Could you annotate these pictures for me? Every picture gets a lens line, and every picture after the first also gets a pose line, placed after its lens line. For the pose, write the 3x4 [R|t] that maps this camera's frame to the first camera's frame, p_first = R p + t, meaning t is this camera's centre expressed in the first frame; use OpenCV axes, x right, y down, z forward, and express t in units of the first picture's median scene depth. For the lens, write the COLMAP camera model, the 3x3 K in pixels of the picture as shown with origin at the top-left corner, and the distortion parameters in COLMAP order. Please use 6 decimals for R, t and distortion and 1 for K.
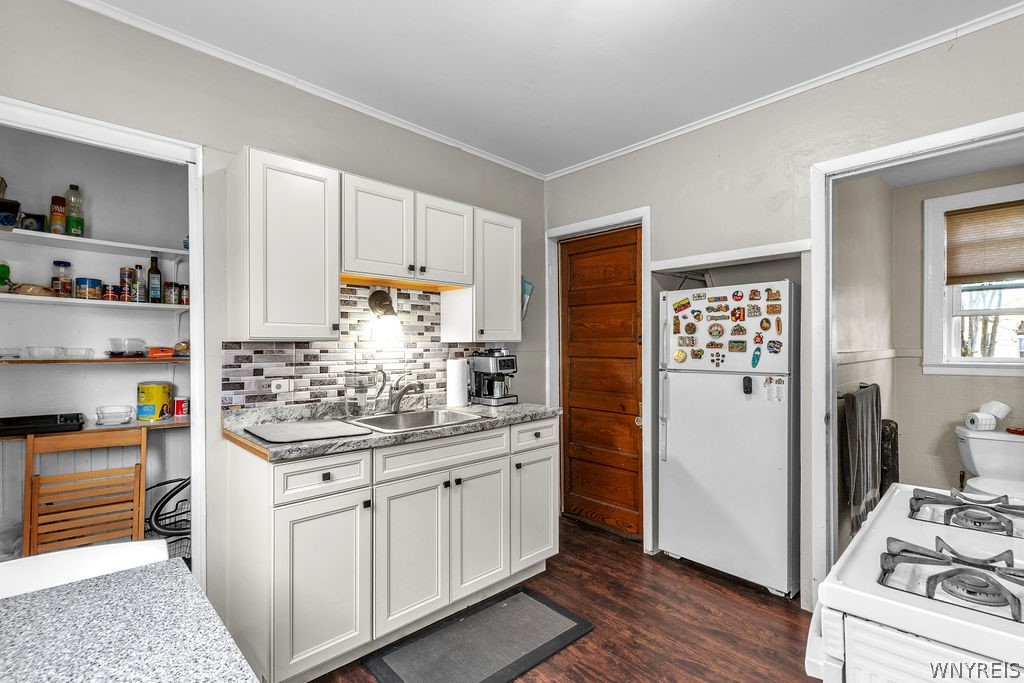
lens RADIAL K [[481.3, 0, 512.0], [0, 481.3, 348.3], [0, 0, 1]] dist [0.000848, -0.000154]
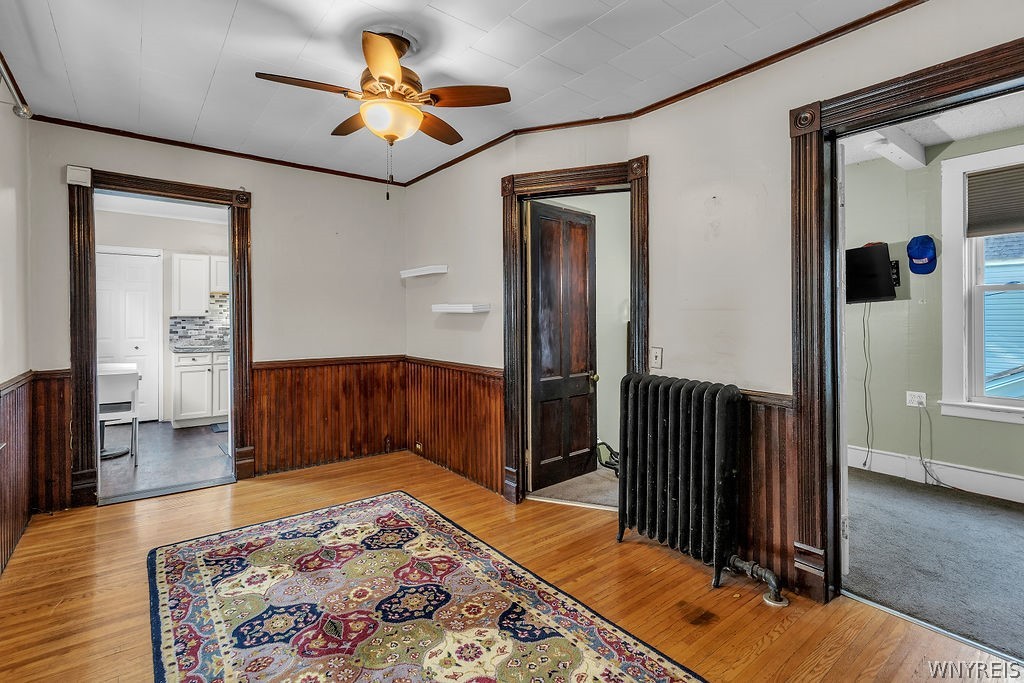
lens RADIAL K [[481.3, 0, 510.2], [0, 481.3, 319.3], [0, 0, 1]] dist [0.000848, -0.000154]
pose [[0.995364, -0.002292, -0.096152, 1.401631], [0.001993, 0.999993, -0.003212, 0.012115], [0.096159, 0.003006, 0.995361, -1.372530]]
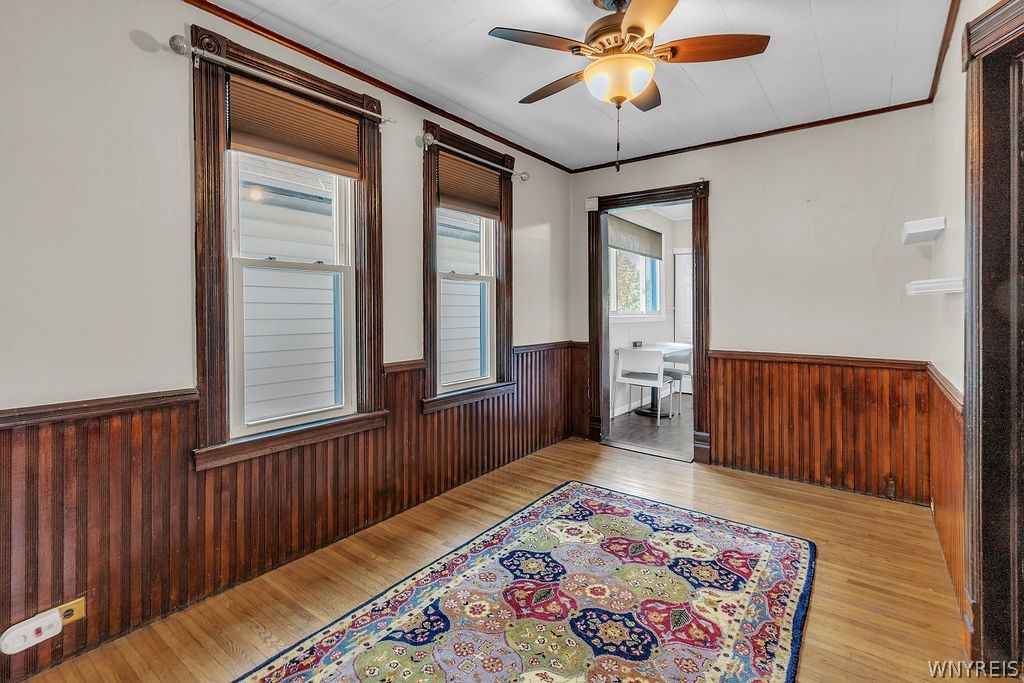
lens RADIAL K [[481.3, 0, 506.5], [0, 481.3, 313.0], [0, 0, 1]] dist [0.000848, -0.000154]
pose [[0.154613, 0.009756, -0.987927, 1.857720], [-0.008109, 0.999930, 0.008605, 0.016620], [0.987942, 0.006681, 0.154681, -0.802296]]
